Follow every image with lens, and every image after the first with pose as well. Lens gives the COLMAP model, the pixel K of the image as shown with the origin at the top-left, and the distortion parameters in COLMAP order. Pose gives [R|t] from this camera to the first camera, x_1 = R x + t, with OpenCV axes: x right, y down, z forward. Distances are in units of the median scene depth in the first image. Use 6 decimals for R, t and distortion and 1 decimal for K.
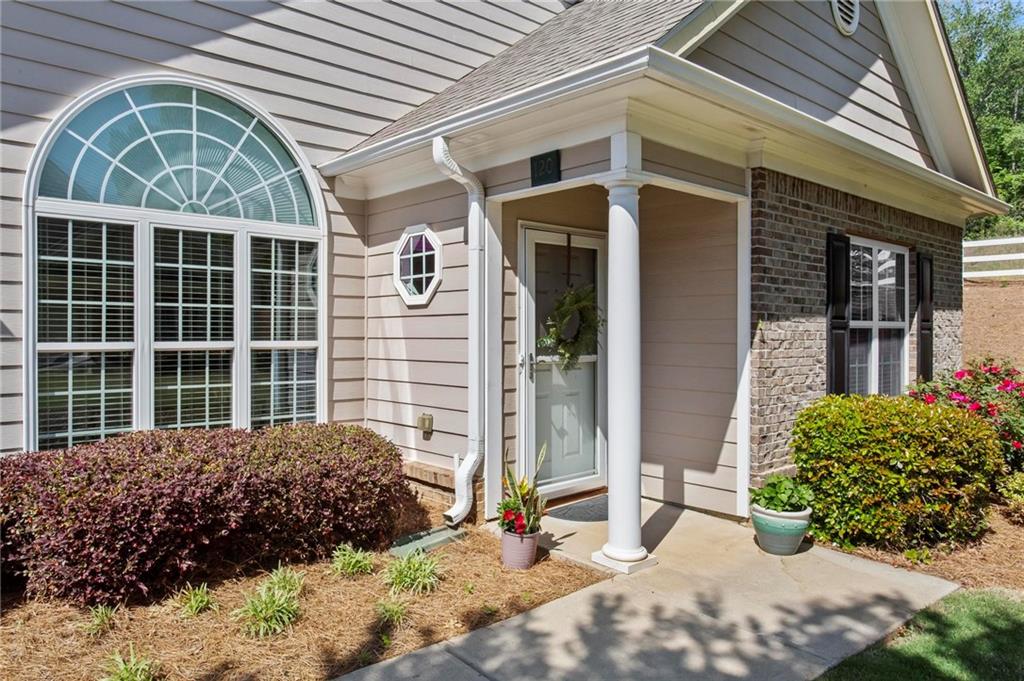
lens RADIAL K [[706.6, 0, 512.0], [0, 706.6, 340.5], [0, 0, 1]] dist [-0.000225, -0.005177]
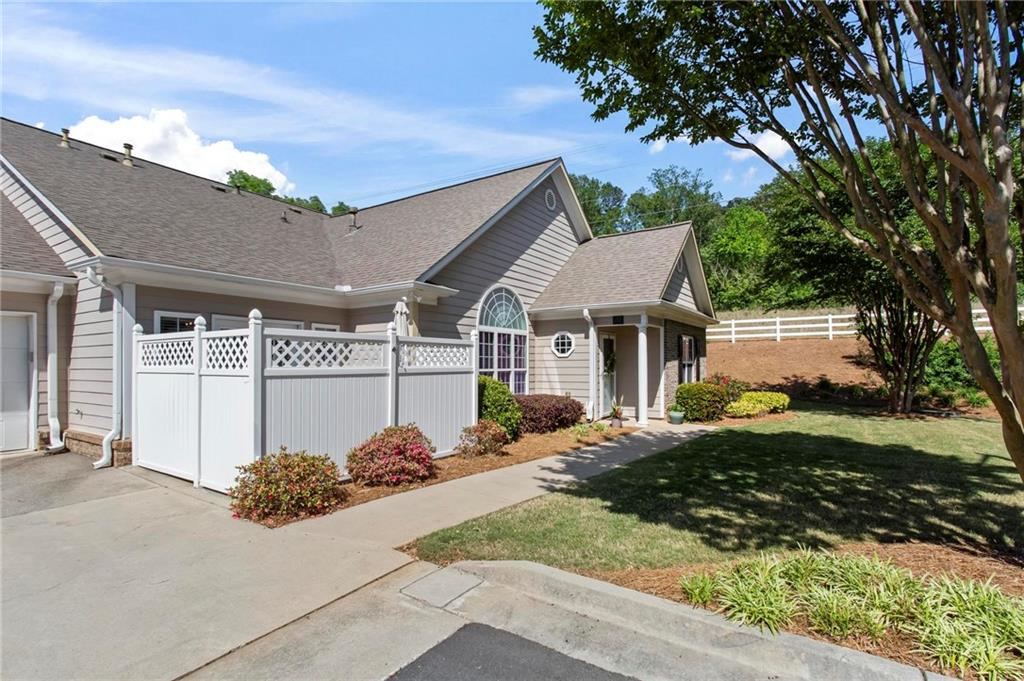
lens RADIAL K [[484.6, 0, 515.4], [0, 484.6, 366.8], [0, 0, 1]] dist [-0.000766, -0.000039]
pose [[0.966269, -0.004040, 0.257504, -0.948946], [0.006301, 0.999949, -0.007956, 0.010394], [-0.257458, 0.009310, 0.966245, -1.083545]]
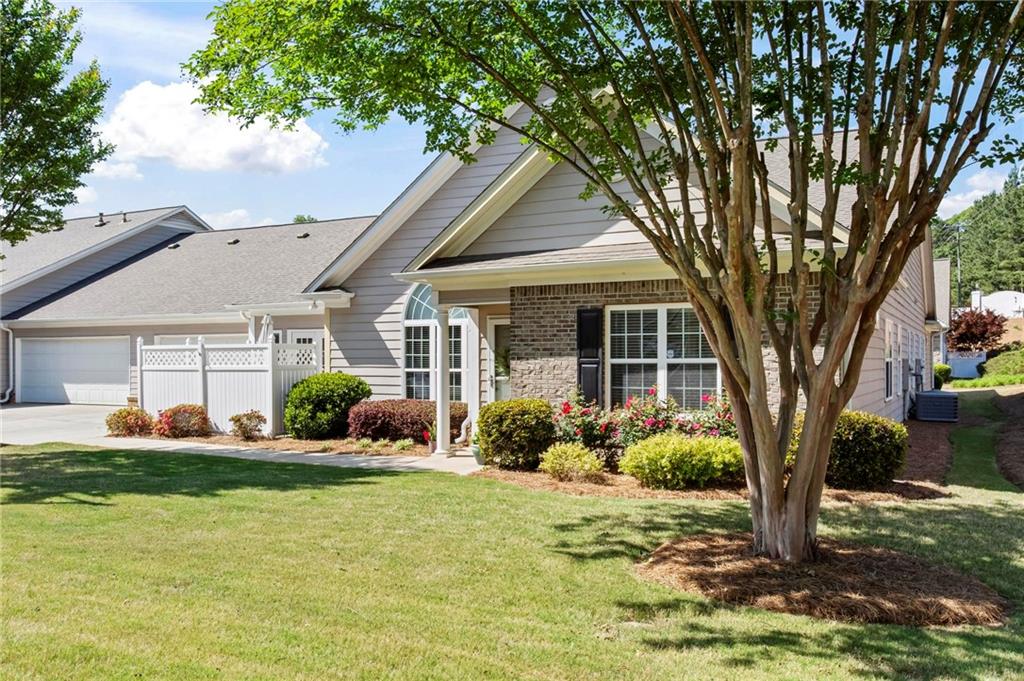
lens RADIAL K [[897.0, 0, 512.0], [0, 897.0, 340.5], [0, 0, 1]] dist [-0.001446, -0.000329]
pose [[0.350005, -0.020887, -0.936515, 2.668326], [-0.007235, 0.999661, -0.024999, -0.020757], [0.936720, 0.015525, 0.349735, 0.075926]]
